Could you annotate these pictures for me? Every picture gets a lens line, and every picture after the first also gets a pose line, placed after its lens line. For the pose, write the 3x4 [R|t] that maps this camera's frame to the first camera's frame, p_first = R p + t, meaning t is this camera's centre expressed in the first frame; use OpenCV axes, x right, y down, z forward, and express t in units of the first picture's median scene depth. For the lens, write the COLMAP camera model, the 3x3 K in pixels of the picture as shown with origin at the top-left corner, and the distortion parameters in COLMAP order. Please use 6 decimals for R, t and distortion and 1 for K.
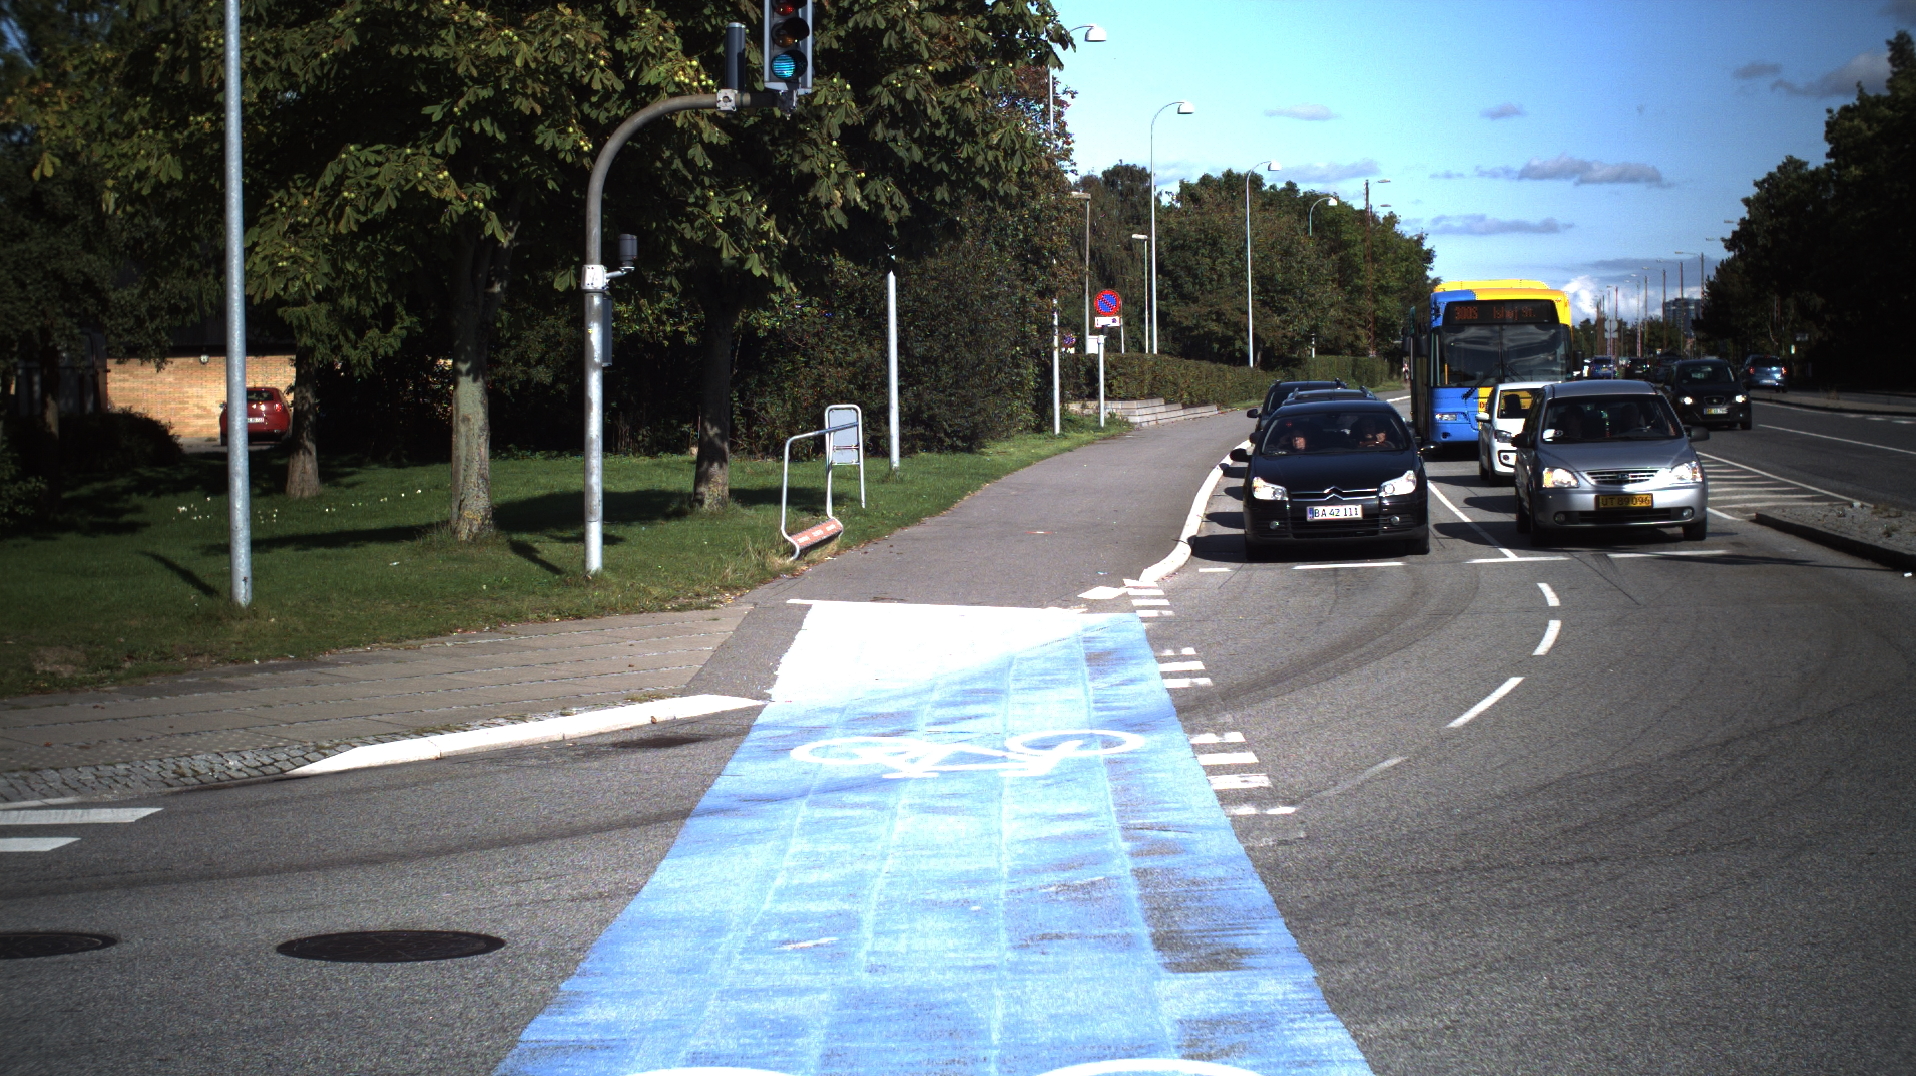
lens RADIAL K [[3673.3, 0, 958.0], [0, 3673.3, 538.0], [0, 0, 1]] dist [-0.262402, 0.294525]
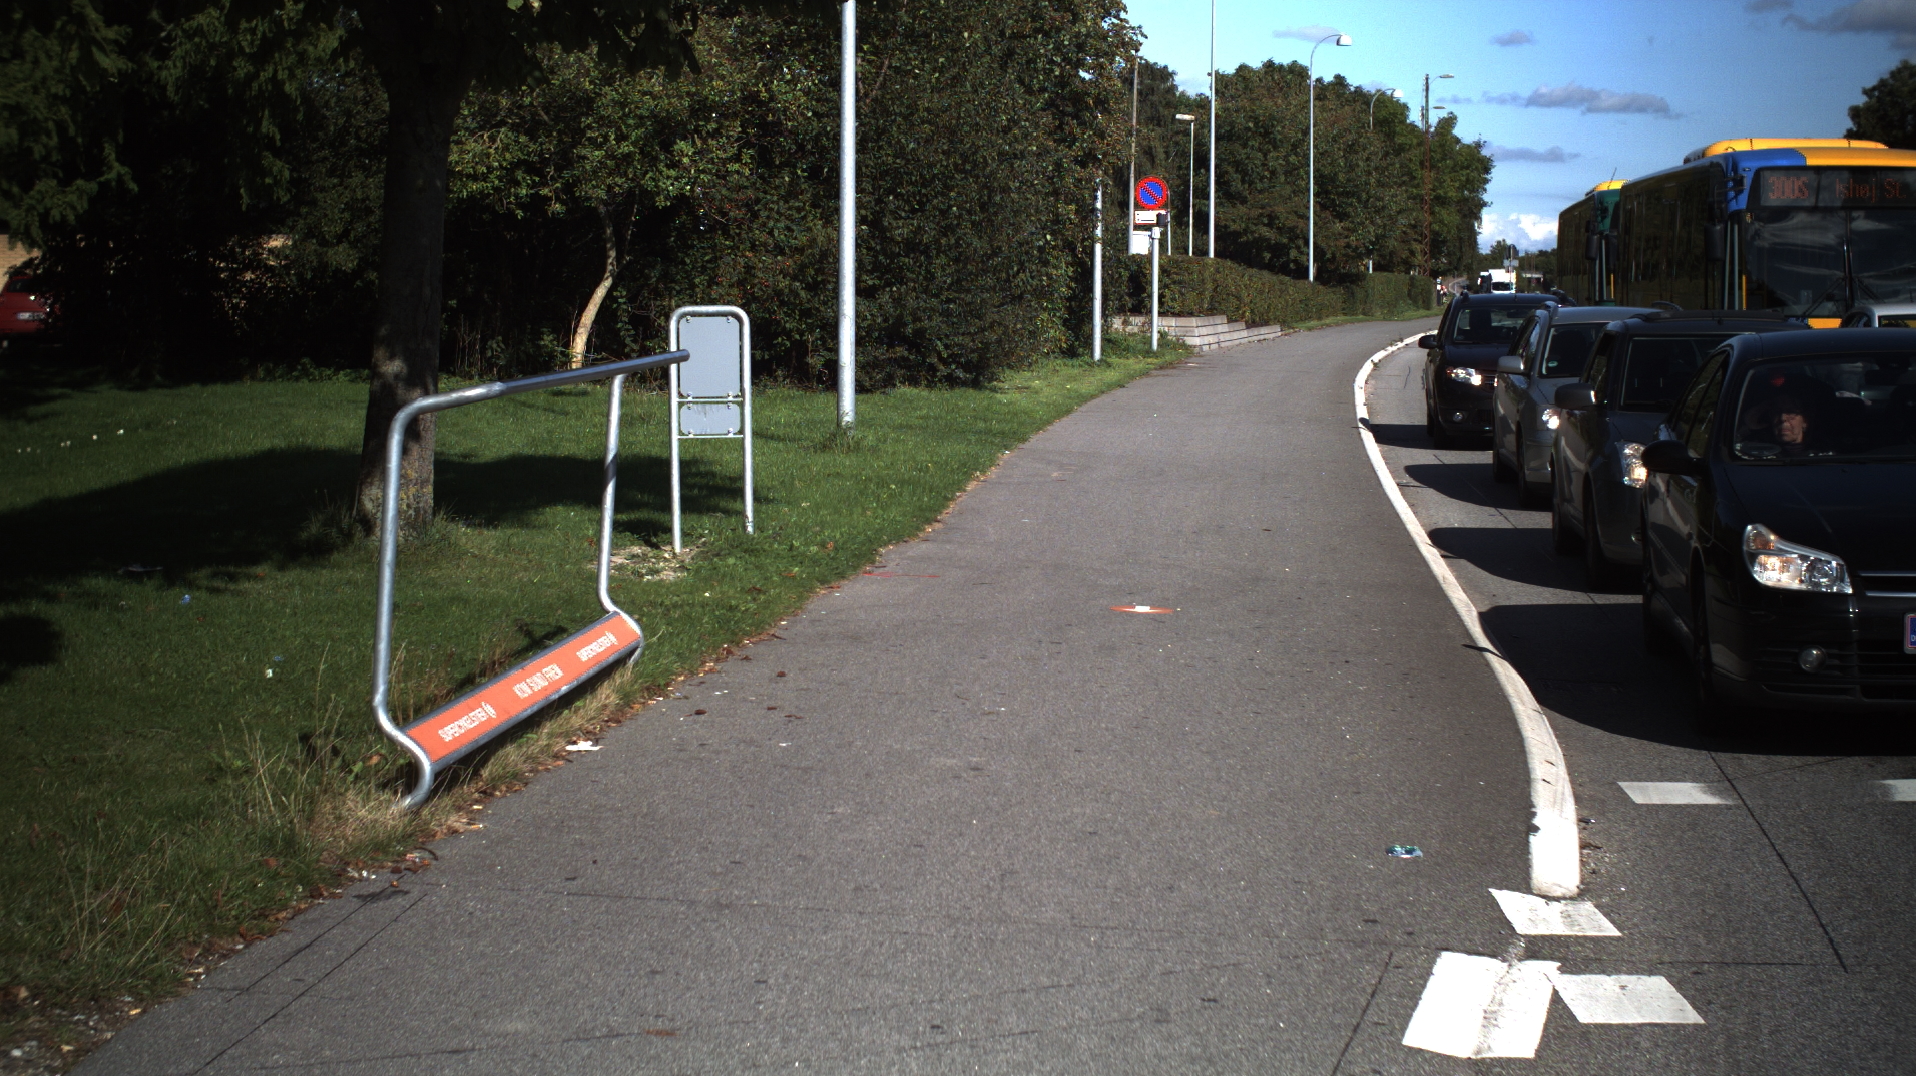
lens RADIAL K [[3673.3, 0, 958.0], [0, 3673.3, 538.0], [0, 0, 1]] dist [-0.262402, 0.294525]
pose [[0.999715, 0.023842, 0.001488, -0.000274], [-0.023871, 0.999440, 0.023429, -0.011941], [-0.000928, -0.023457, 0.999724, 0.341032]]
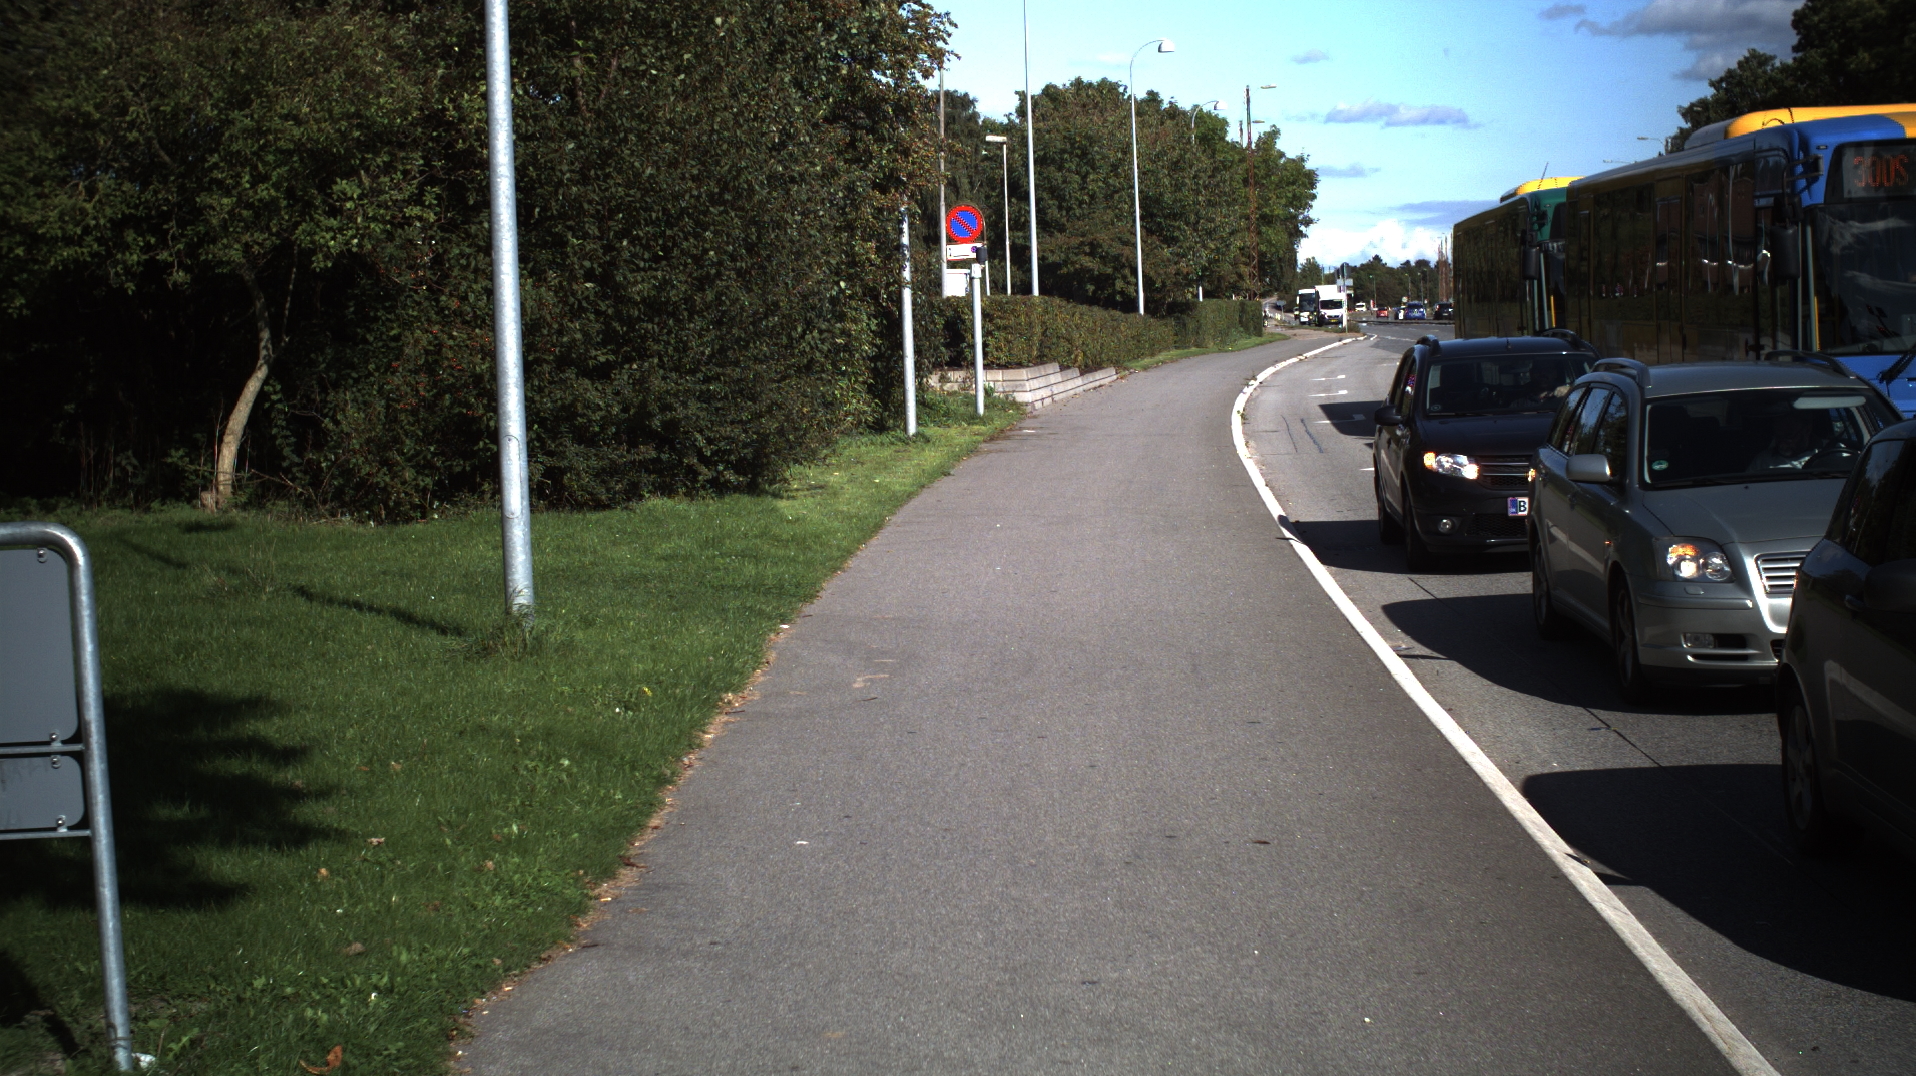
lens RADIAL K [[3673.3, 0, 958.0], [0, 3673.3, 538.0], [0, 0, 1]] dist [-0.262402, 0.294525]
pose [[0.998430, -0.023476, 0.050861, 0.005595], [0.022839, 0.999654, 0.013066, -0.023305], [-0.051150, -0.011884, 0.998620, 0.509909]]
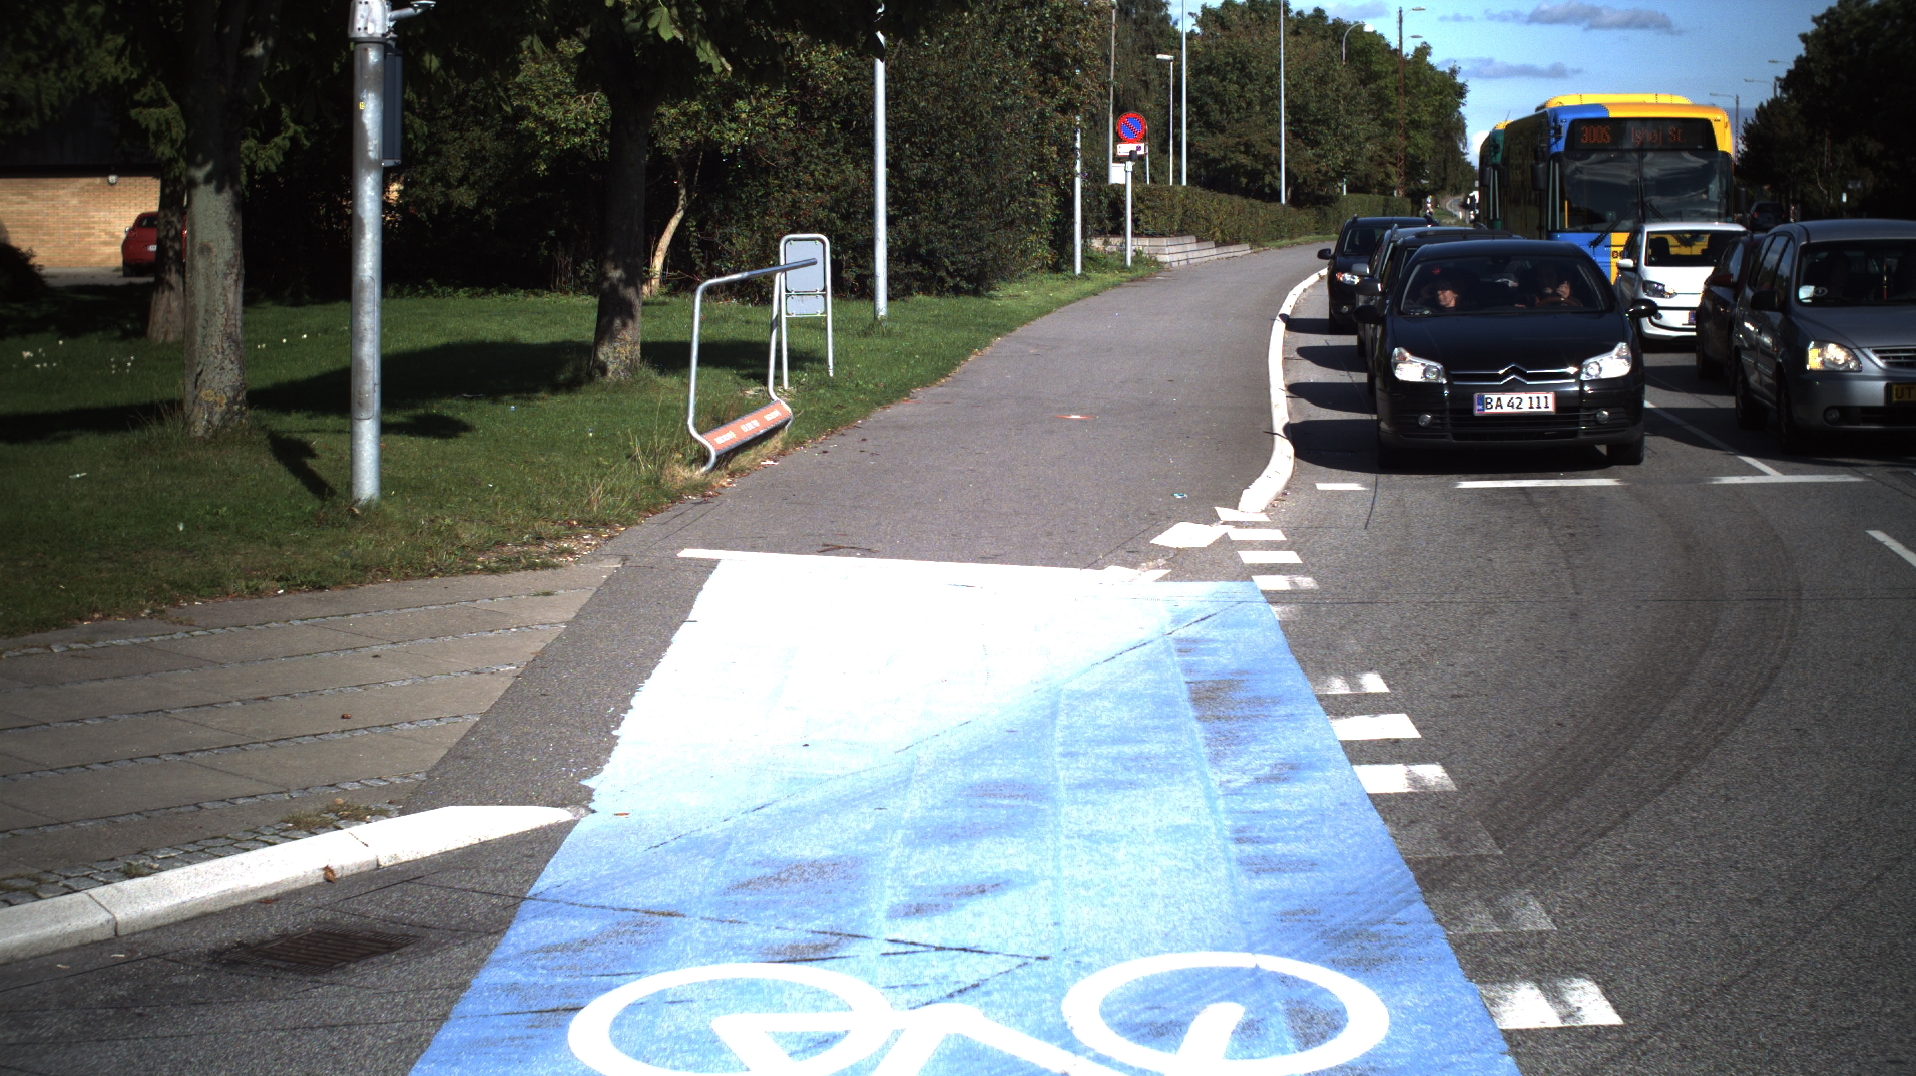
lens RADIAL K [[3673.3, 0, 958.0], [0, 3673.3, 538.0], [0, 0, 1]] dist [-0.262402, 0.294525]
pose [[0.999907, 0.013654, 0.000096, -0.000171], [-0.013645, 0.998916, 0.044507, -0.005716], [0.000512, -0.044504, 0.999009, 0.171925]]
